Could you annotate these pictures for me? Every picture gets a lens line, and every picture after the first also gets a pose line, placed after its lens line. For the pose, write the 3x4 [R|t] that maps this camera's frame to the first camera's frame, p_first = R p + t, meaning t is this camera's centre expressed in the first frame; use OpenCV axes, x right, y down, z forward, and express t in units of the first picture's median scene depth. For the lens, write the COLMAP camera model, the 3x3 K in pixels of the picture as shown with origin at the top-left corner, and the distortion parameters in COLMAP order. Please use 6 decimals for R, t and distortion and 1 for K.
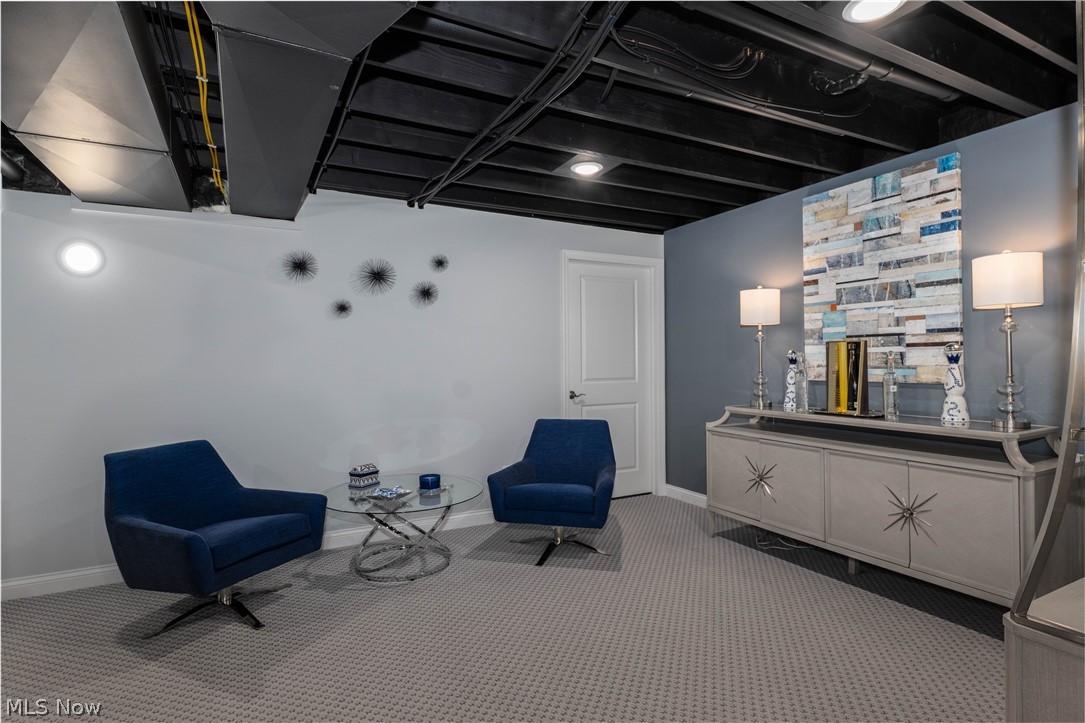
lens RADIAL K [[556.1, 0, 547.6], [0, 556.1, 364.6], [0, 0, 1]] dist [0.013037, 0.000069]
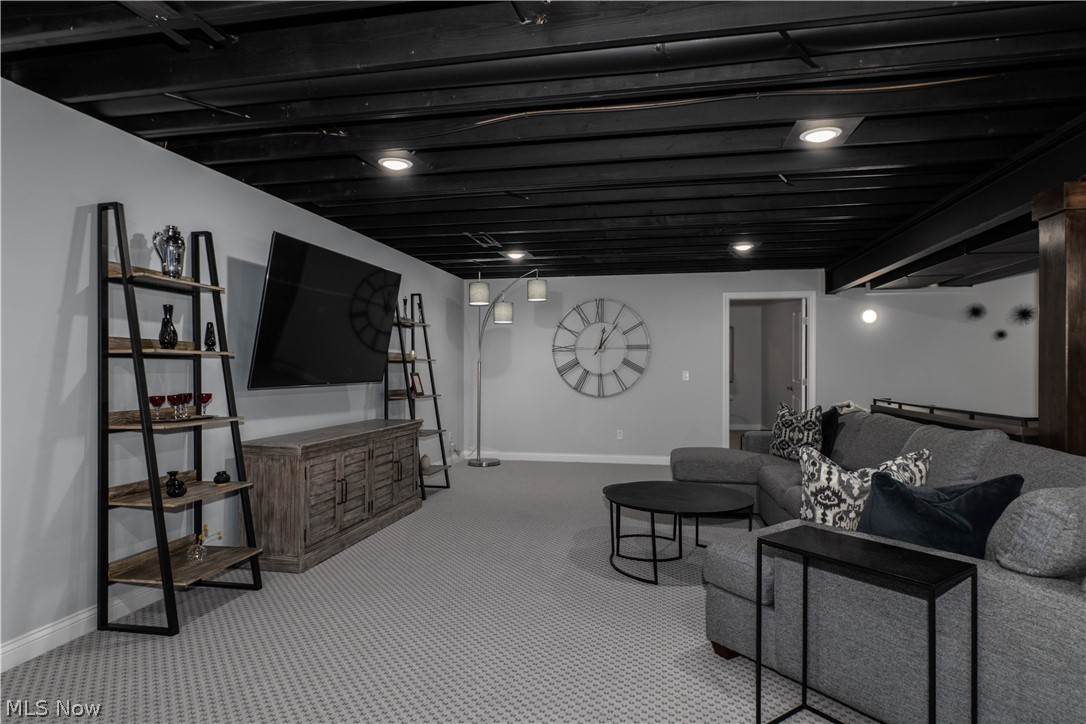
lens RADIAL K [[587.1, 0, 543.2], [0, 587.1, 366.6], [0, 0, 1]] dist [-0.005042, 0.000297]
pose [[0.760578, 0.009572, -0.649176, -0.295609], [-0.012735, 0.999919, -0.000177, 0.014347], [0.649122, 0.008402, 0.760638, -1.295089]]
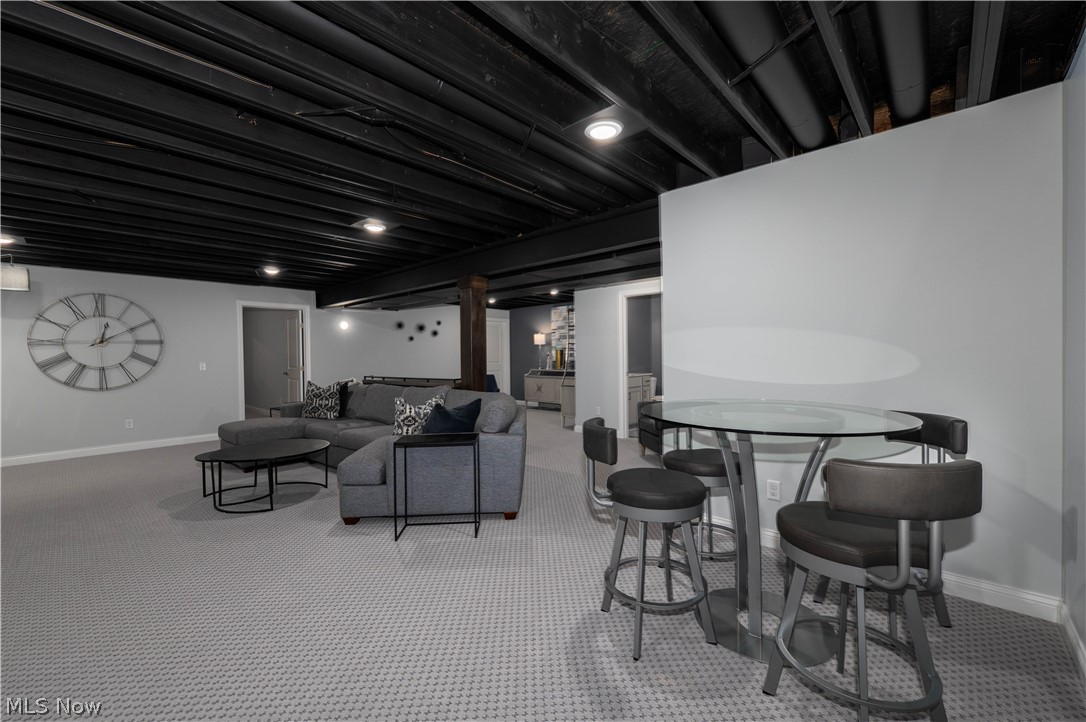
lens RADIAL K [[438.0, 0, 539.0], [0, 438.0, 366.0], [0, 0, 1]] dist [-0.002724, -0.000270]
pose [[0.947466, -0.012014, 0.319632, -0.497489], [0.007444, 0.999852, 0.015515, 0.018880], [-0.319771, -0.012321, 0.947415, -1.590923]]
